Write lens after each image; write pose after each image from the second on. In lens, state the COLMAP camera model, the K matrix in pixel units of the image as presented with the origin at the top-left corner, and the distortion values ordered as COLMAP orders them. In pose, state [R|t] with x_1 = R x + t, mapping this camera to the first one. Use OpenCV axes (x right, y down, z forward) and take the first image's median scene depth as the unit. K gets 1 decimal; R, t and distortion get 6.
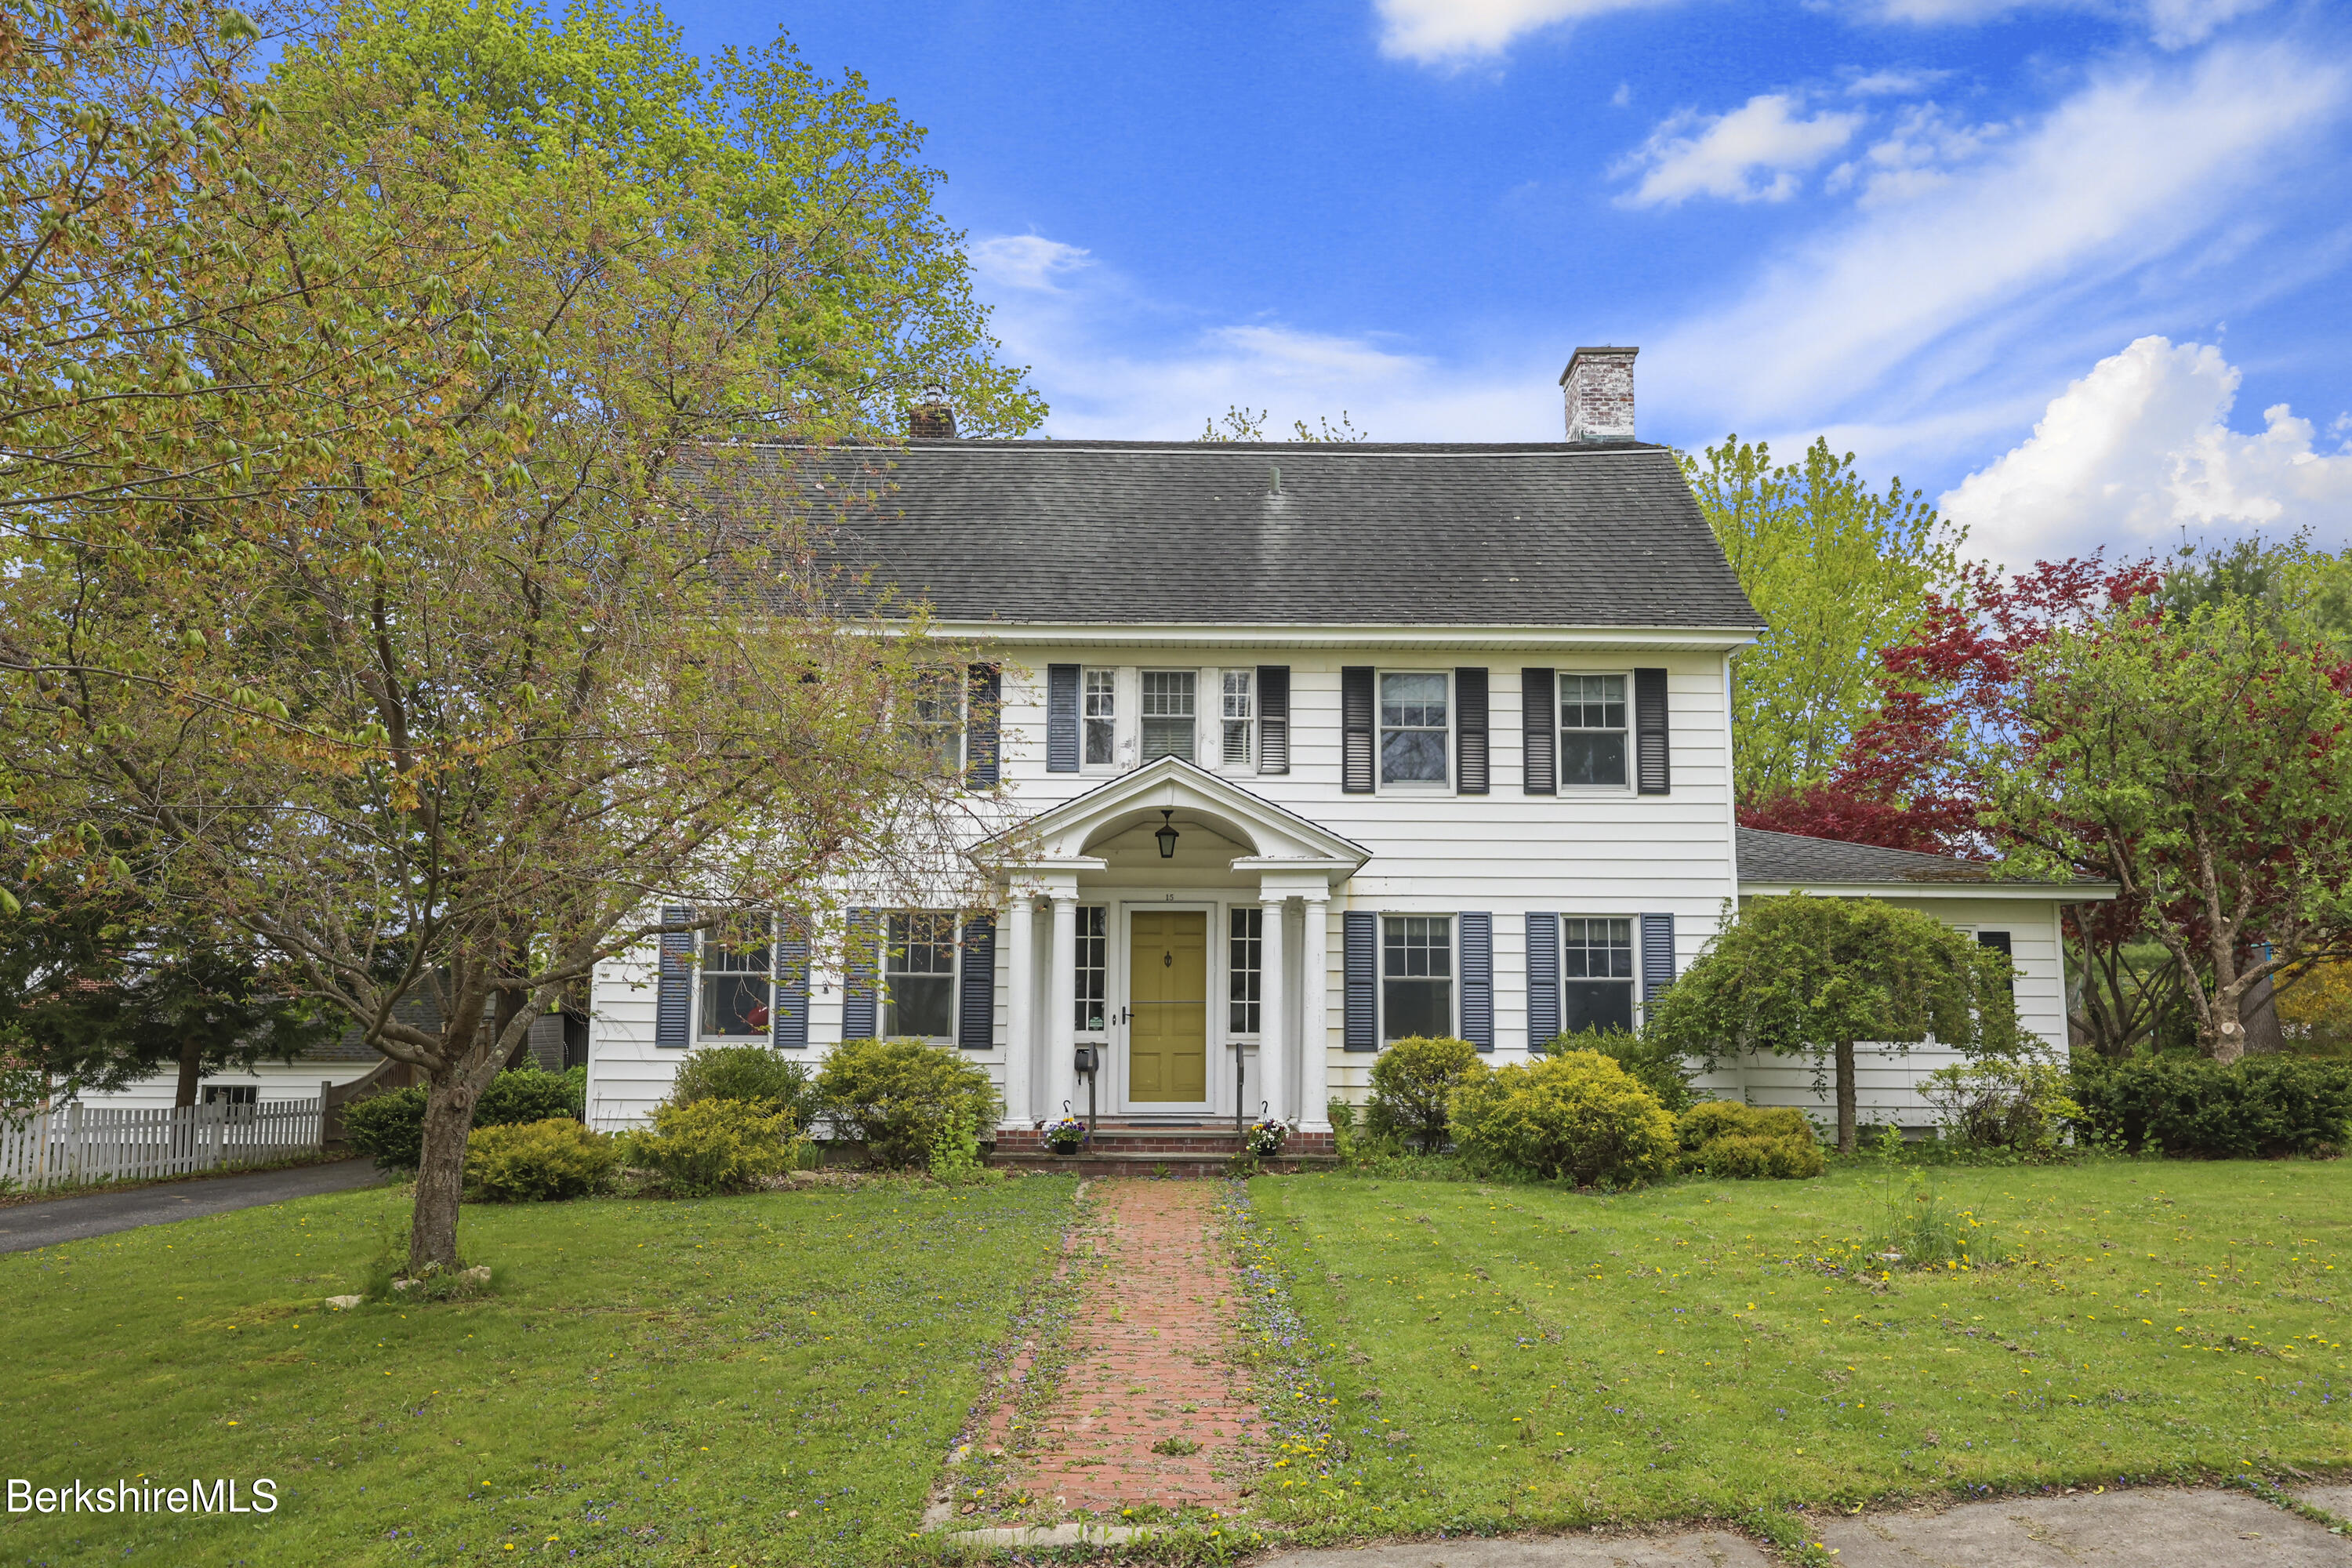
lens RADIAL K [[1641.2, 0, 1191.4], [0, 1641.2, 833.6], [0, 0, 1]] dist [0.000246, -0.001830]
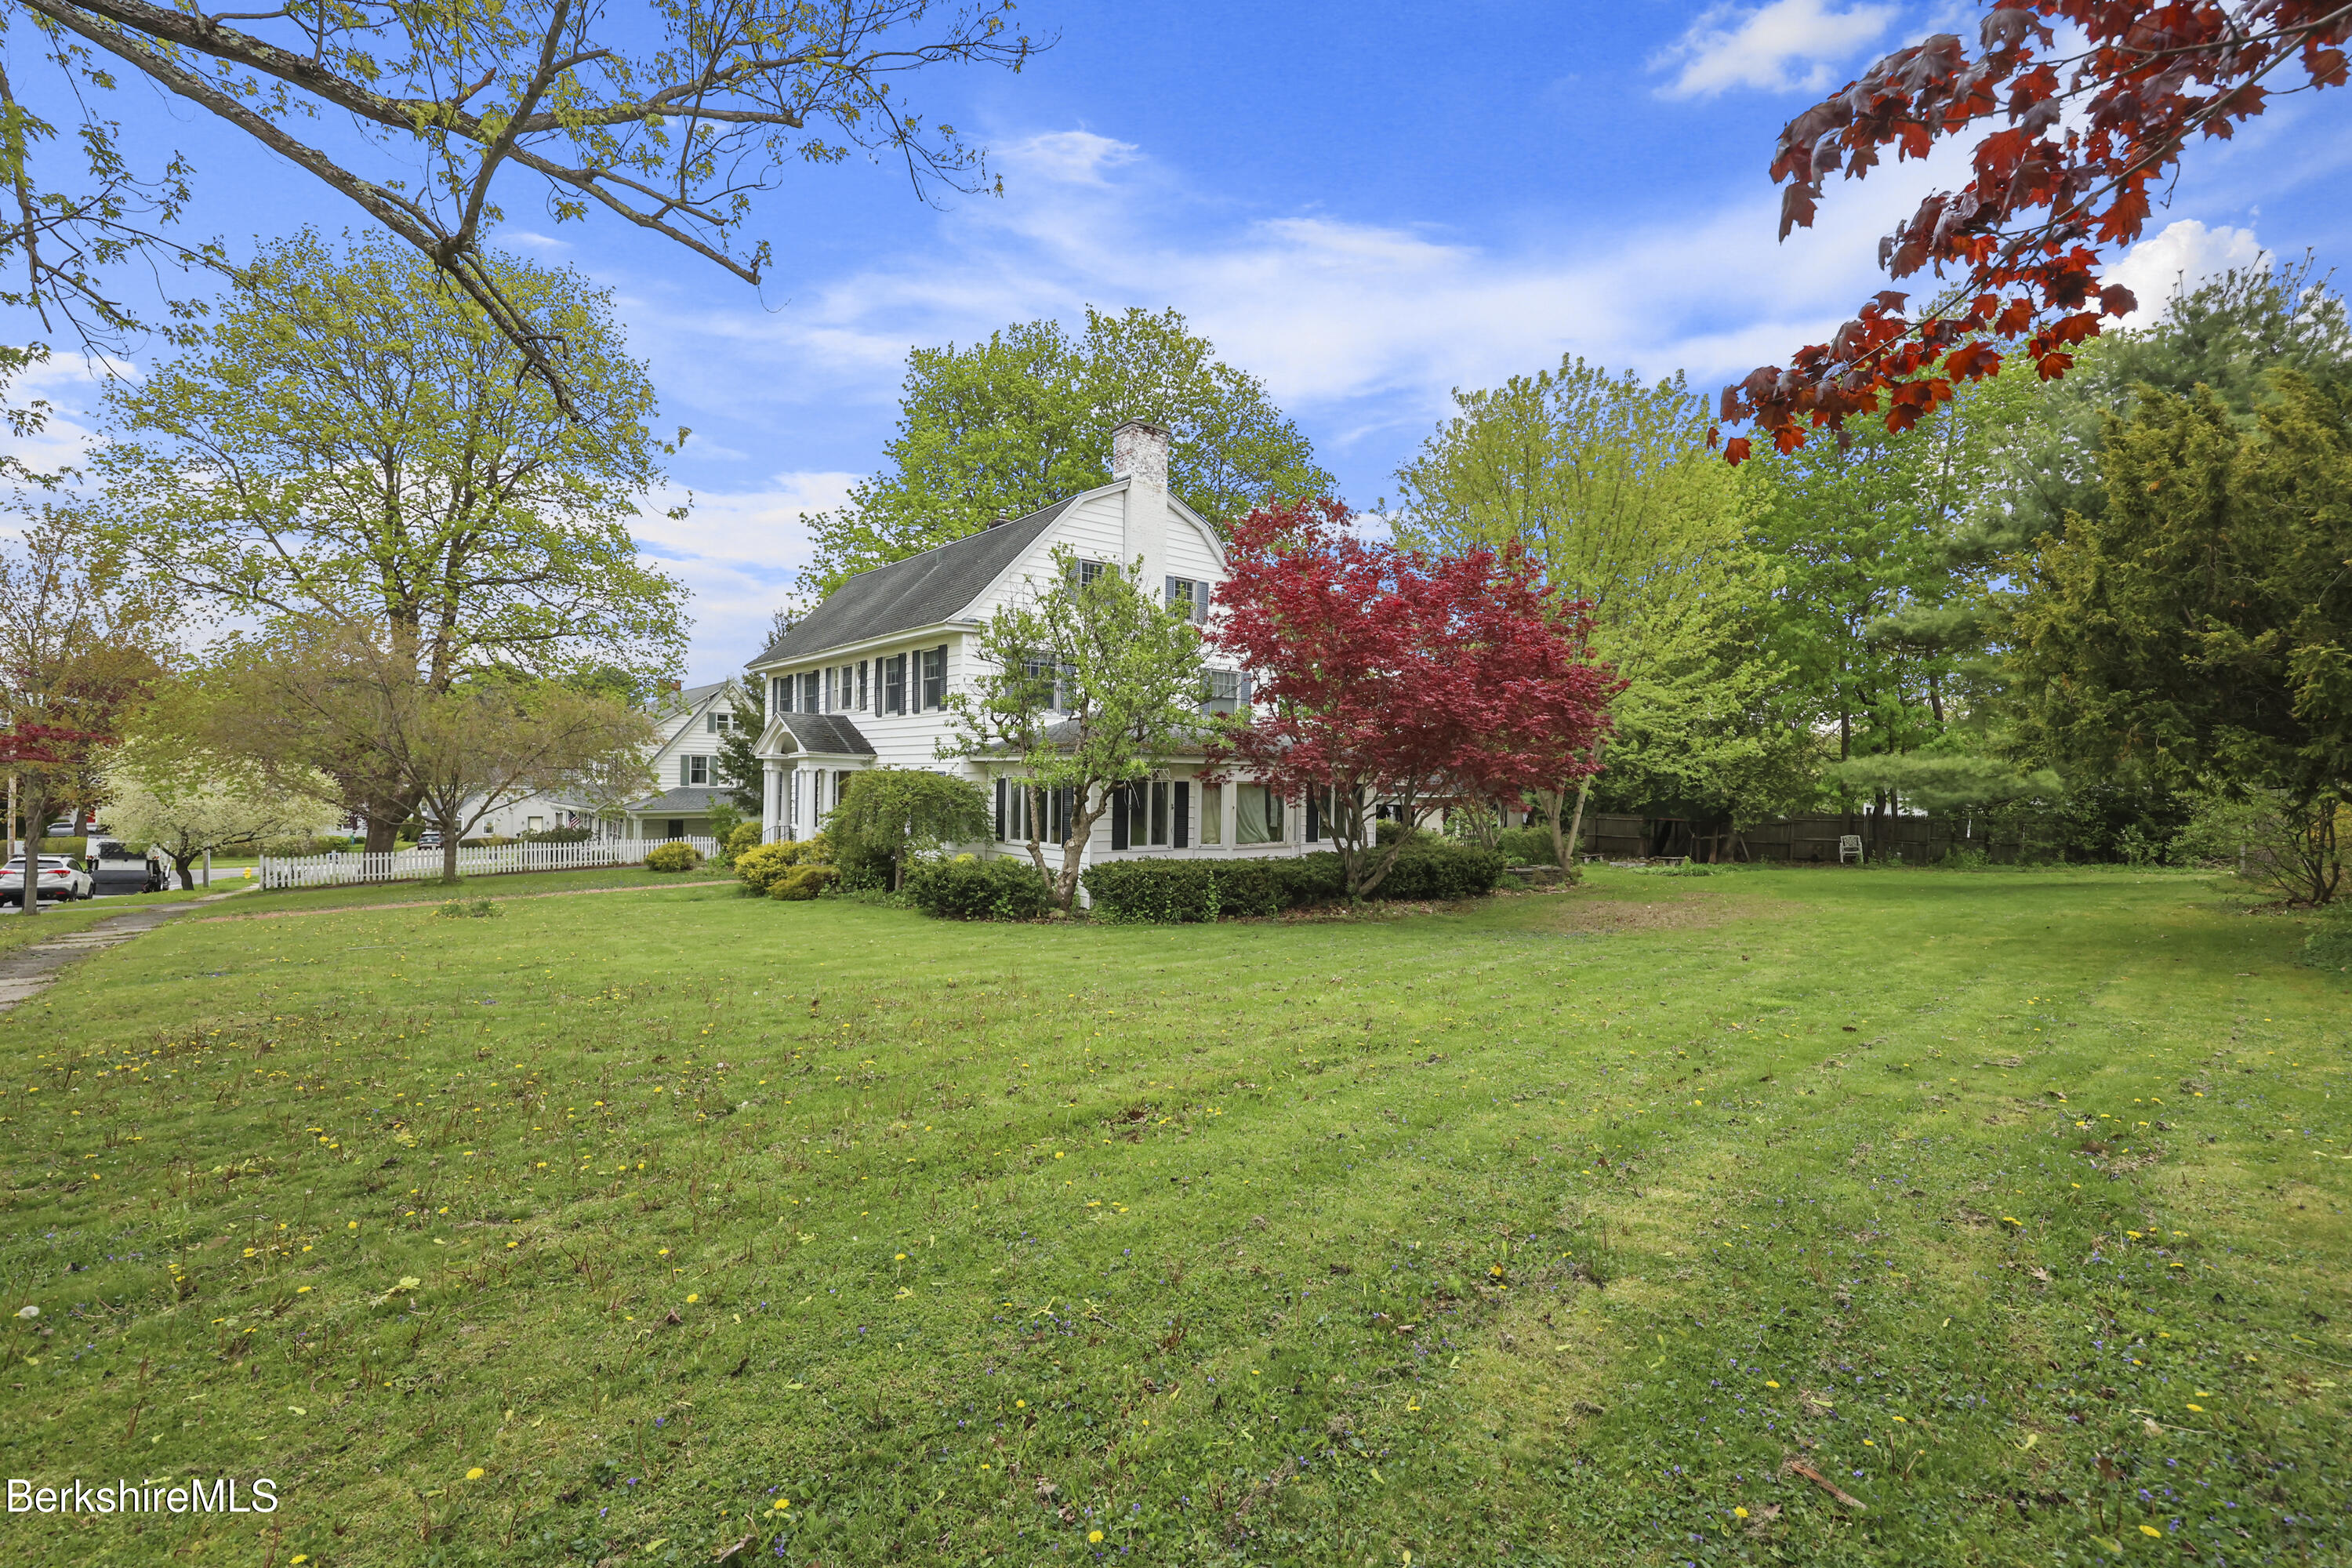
lens RADIAL K [[1004.3, 0, 1176.8], [0, 1004.3, 799.4], [0, 0, 1]] dist [0.003343, -0.000071]
pose [[0.645853, 0.016187, -0.763290, 1.403996], [0.086380, 0.991806, 0.094123, -0.007104], [0.758559, -0.126723, 0.639163, 0.433533]]
